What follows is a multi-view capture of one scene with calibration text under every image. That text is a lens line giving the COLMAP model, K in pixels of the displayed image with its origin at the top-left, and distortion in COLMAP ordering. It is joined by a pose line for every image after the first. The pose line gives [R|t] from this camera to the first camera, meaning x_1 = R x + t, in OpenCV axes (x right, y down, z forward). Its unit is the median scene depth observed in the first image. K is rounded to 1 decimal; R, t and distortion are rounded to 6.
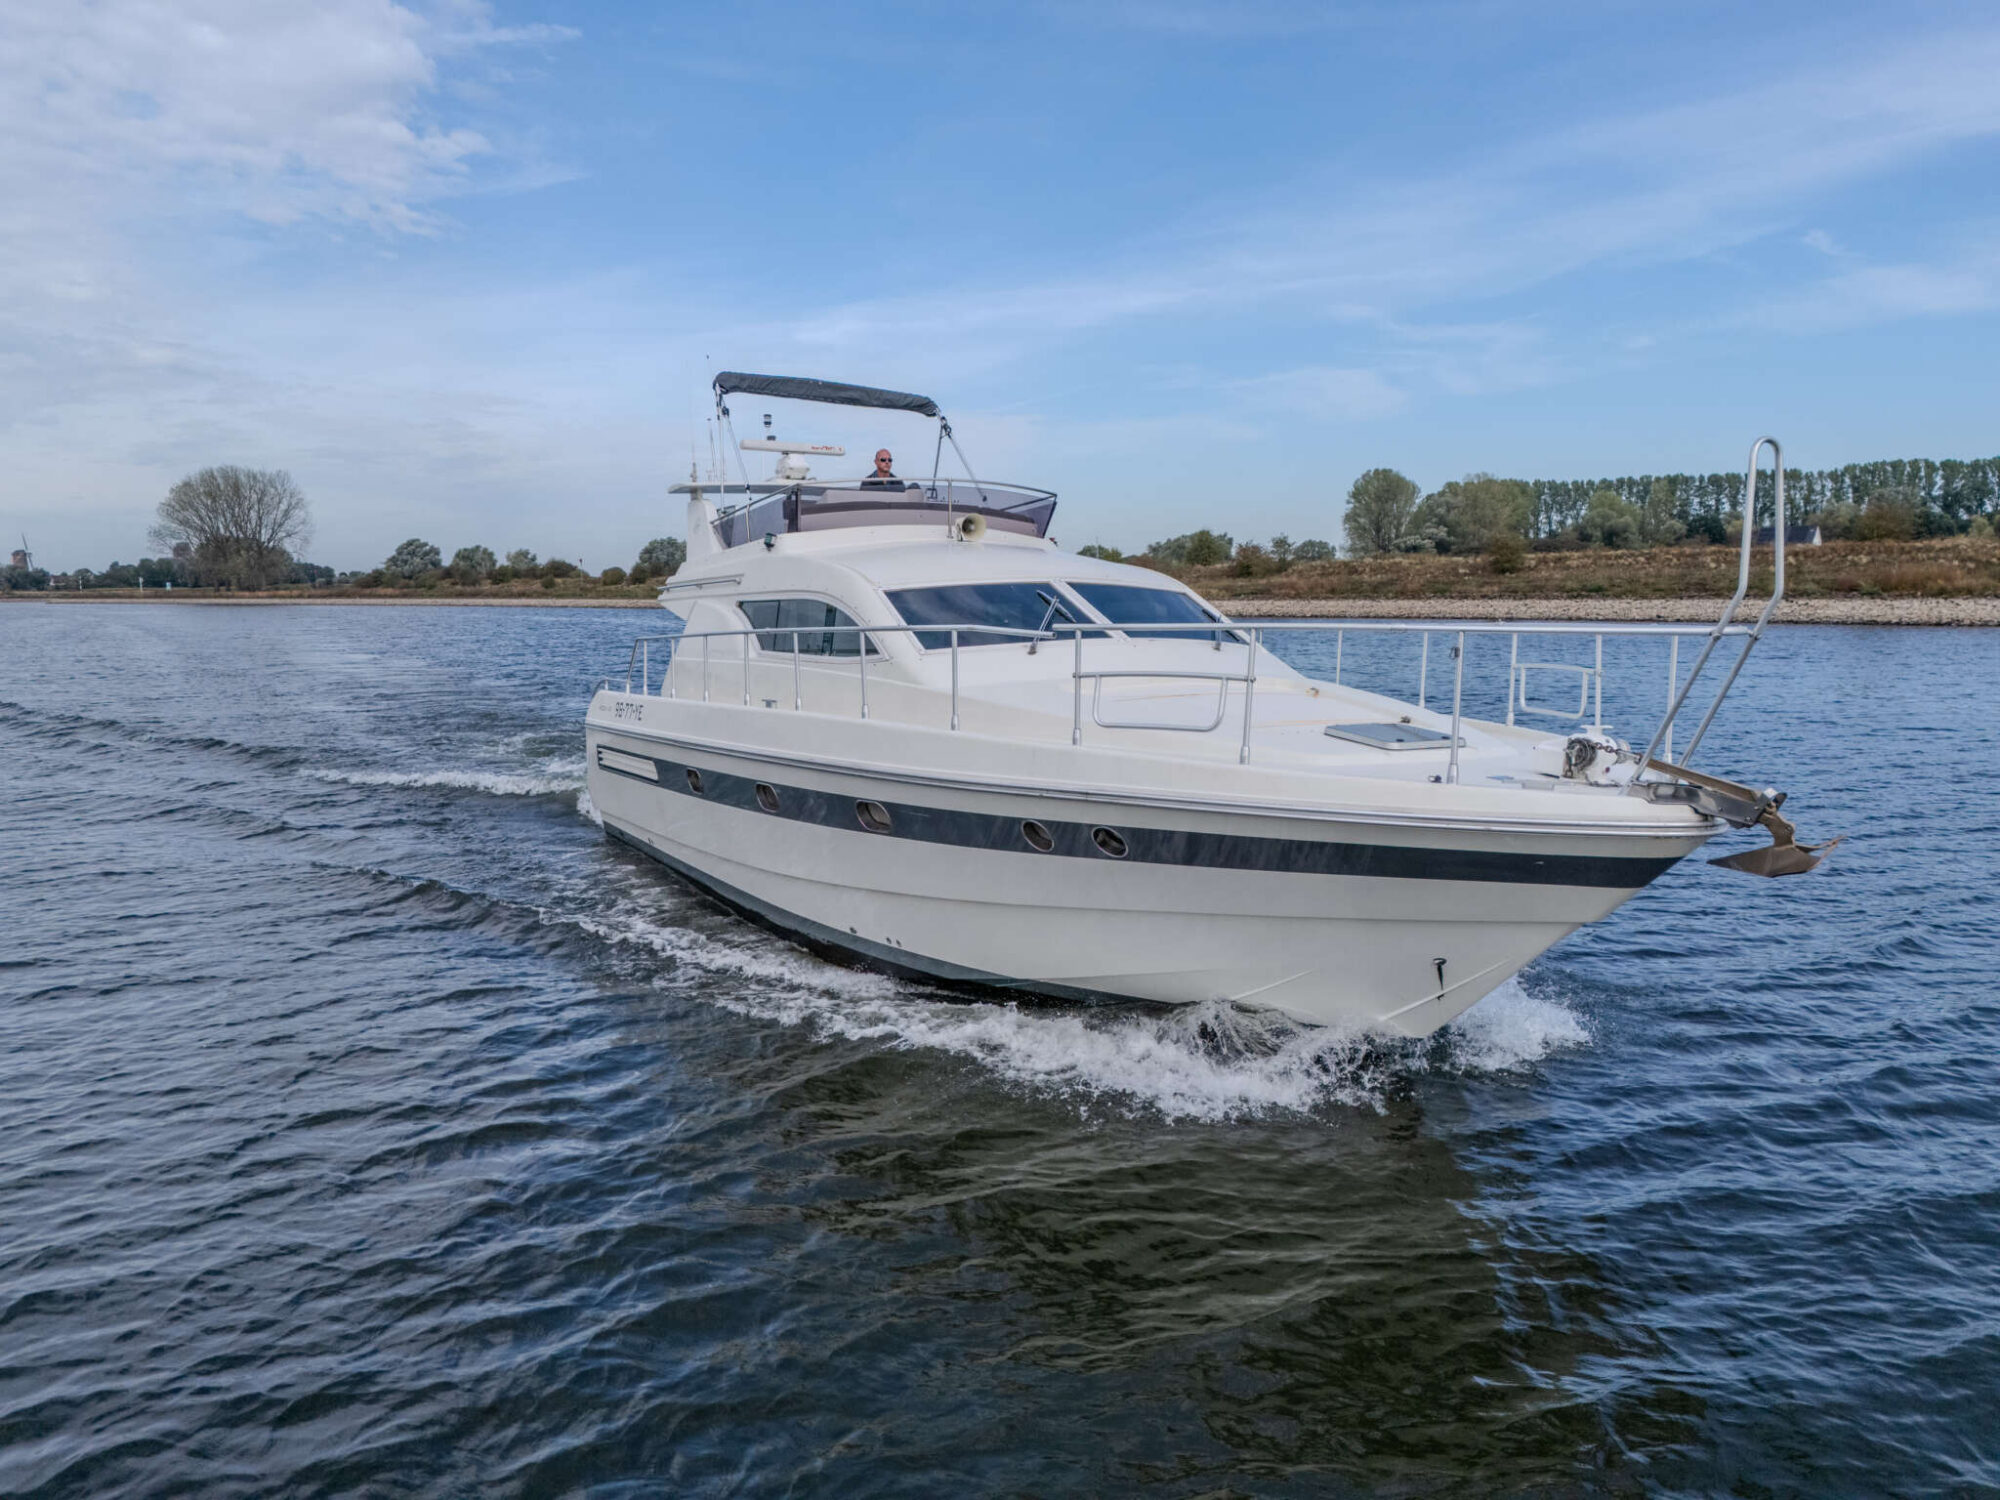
lens RADIAL K [[1486.1, 0, 992.4], [0, 1486.1, 746.2], [0, 0, 1]] dist [0.056864, -0.045524]
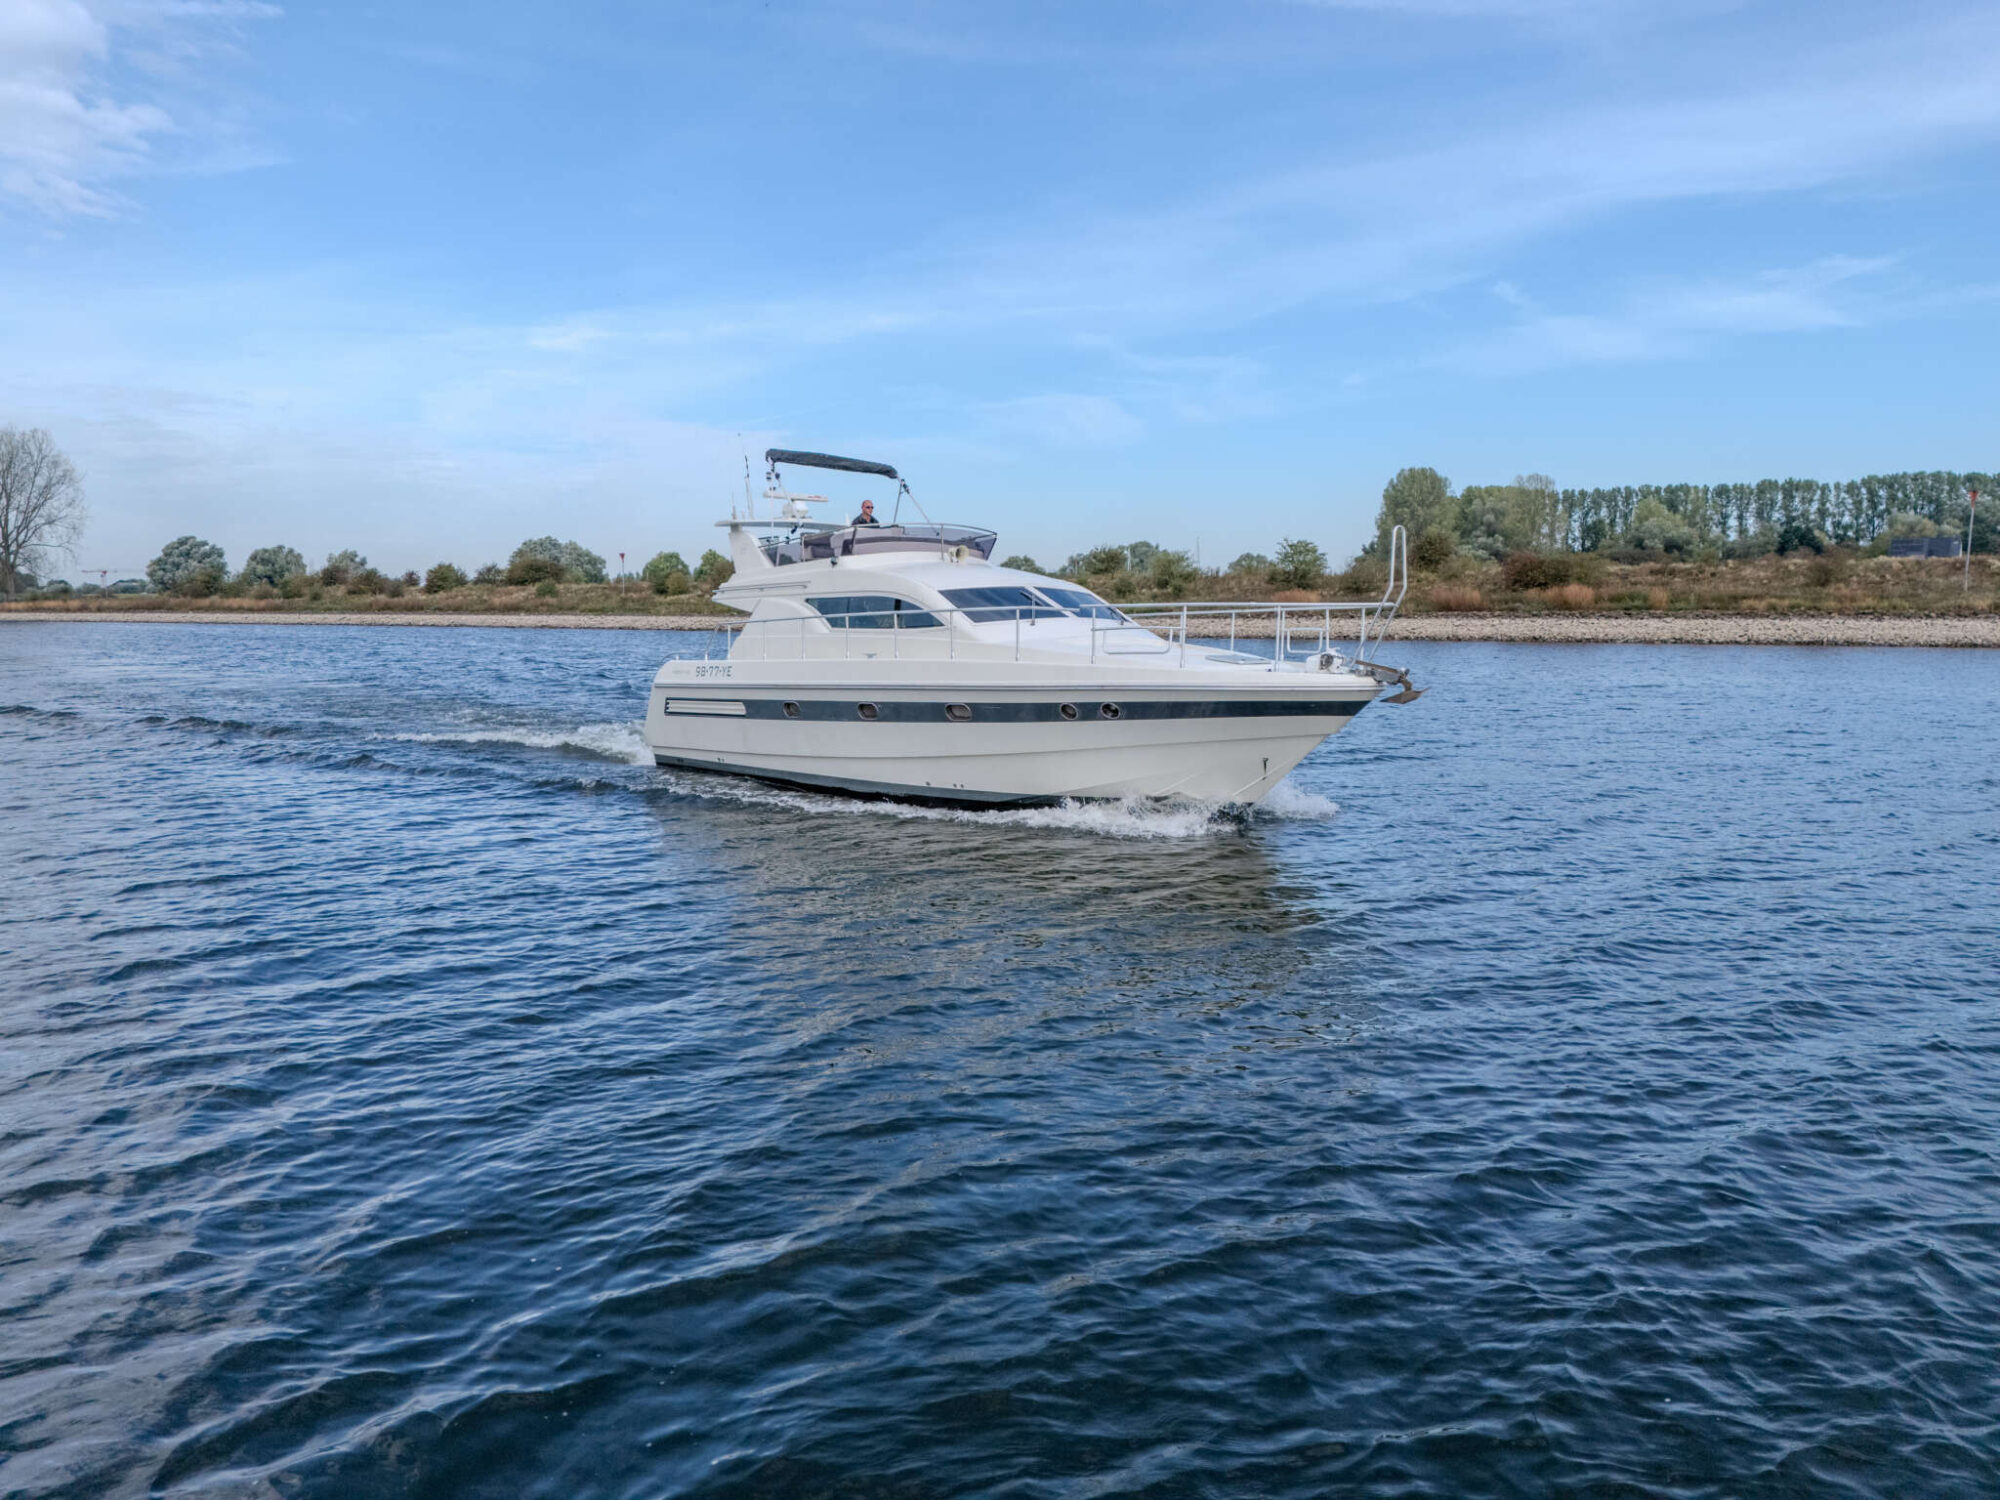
lens RADIAL K [[1486.1, 0, 1005.1], [0, 1486.1, 762.1], [0, 0, 1]] dist [0.056864, -0.045524]
pose [[0.984654, -0.013519, 0.173993, -0.302431], [0.013835, 0.999904, -0.000599, 0.099235], [-0.173968, 0.002997, 0.984747, -0.711859]]
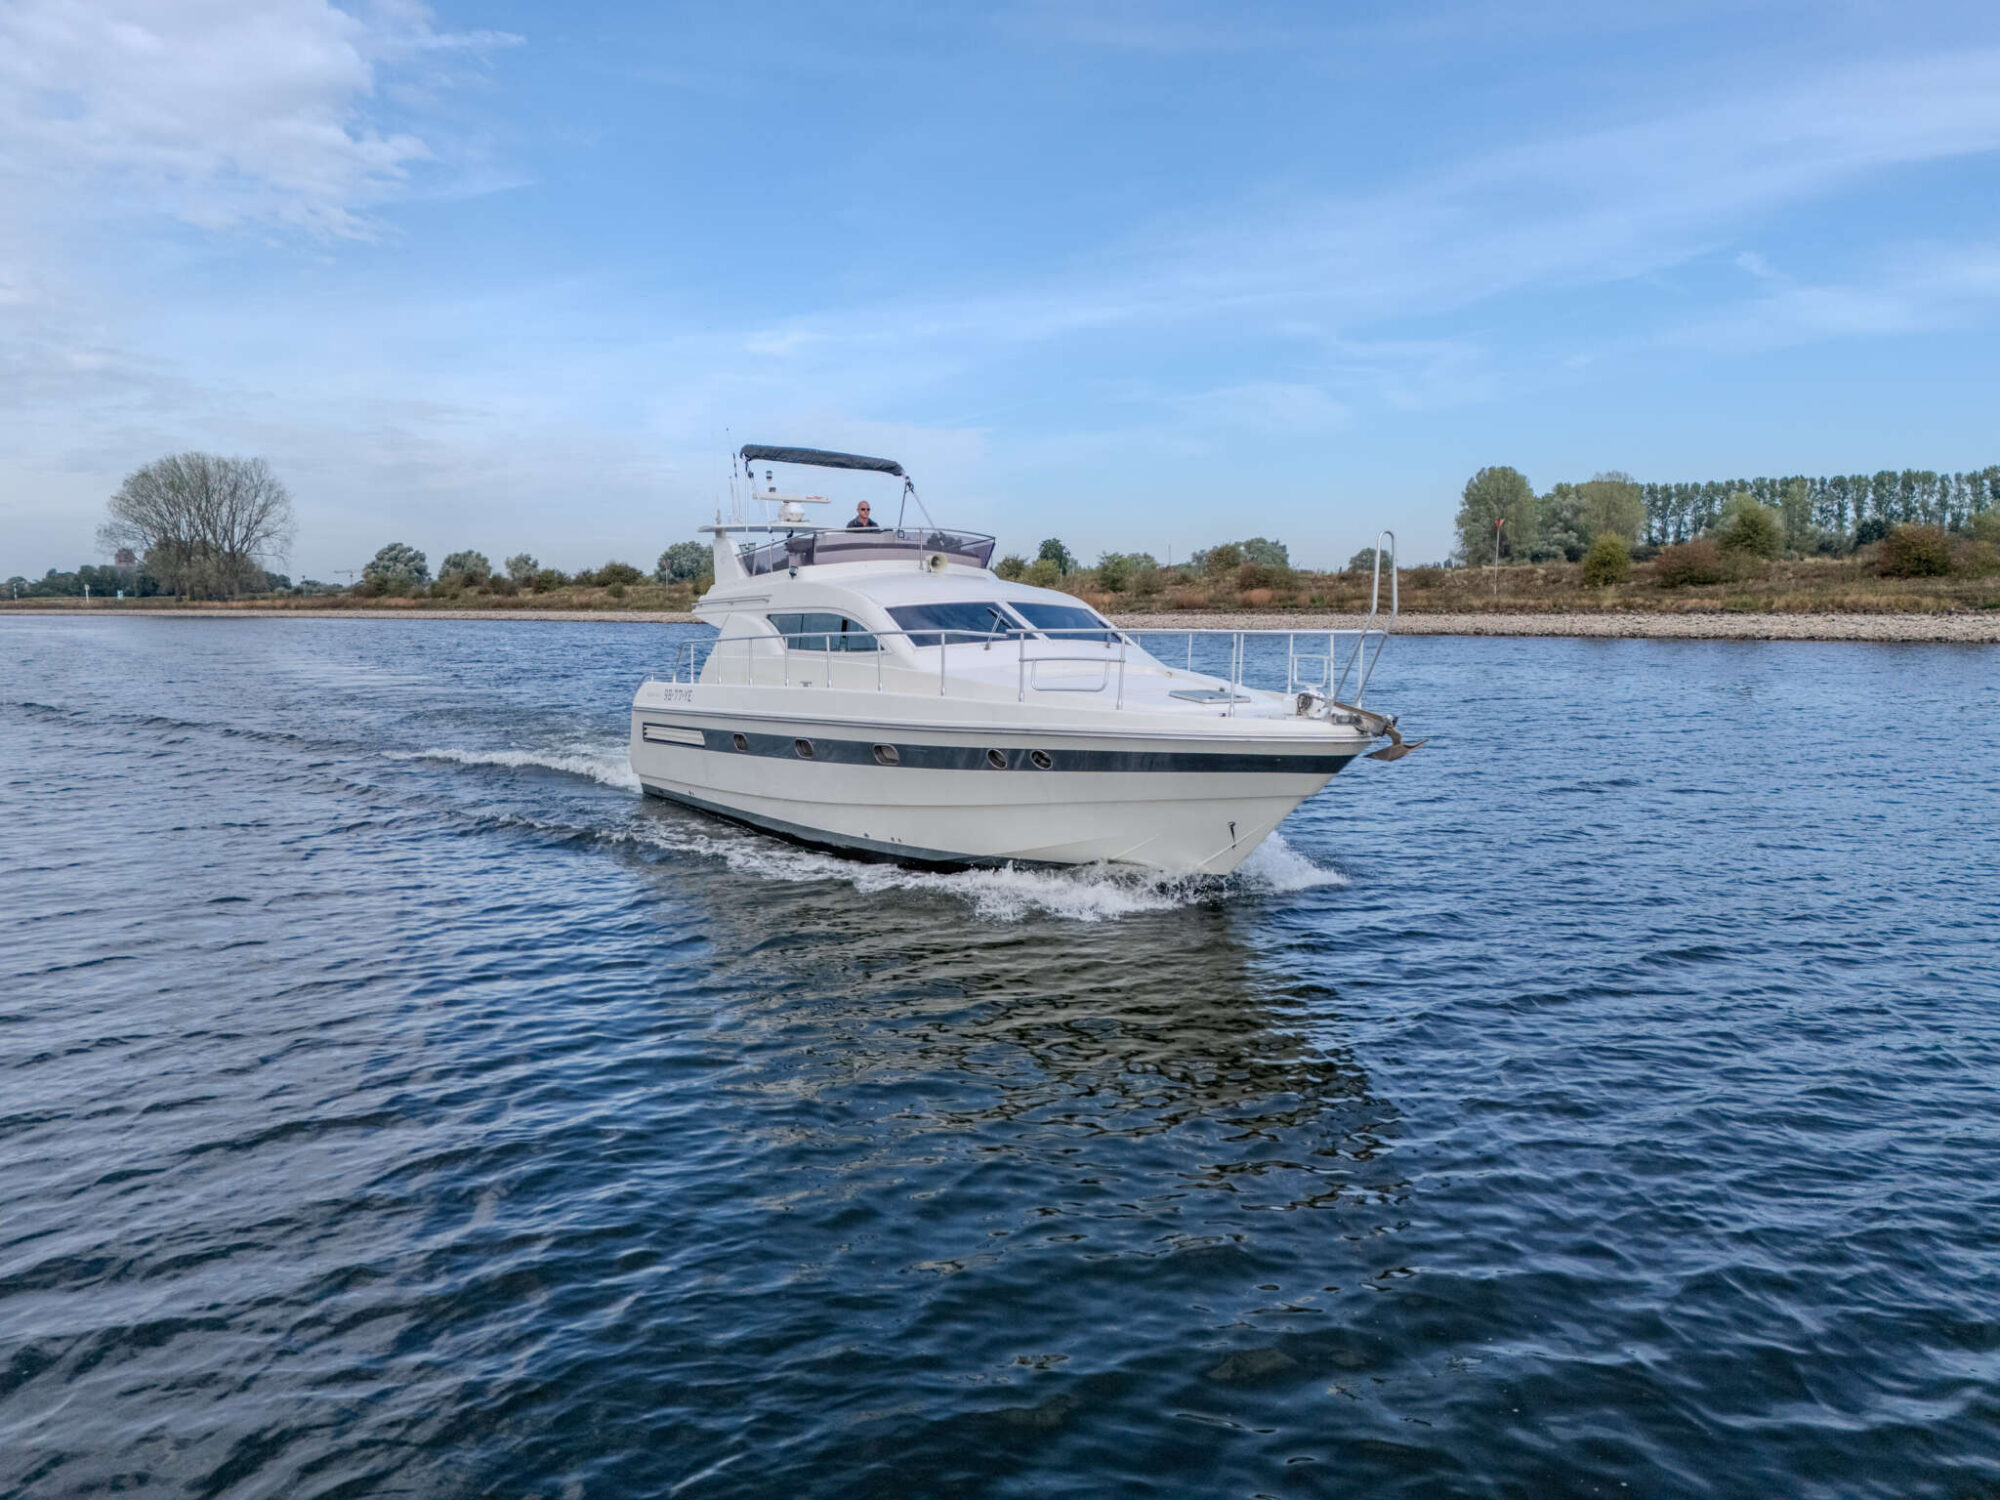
lens RADIAL K [[1486.1, 0, 993.3], [0, 1486.1, 754.2], [0, 0, 1]] dist [0.056864, -0.045524]
pose [[0.999386, -0.001387, 0.035011, -0.017681], [0.001488, 0.999995, -0.002847, 0.046230], [-0.035007, 0.002897, 0.999383, -0.469868]]
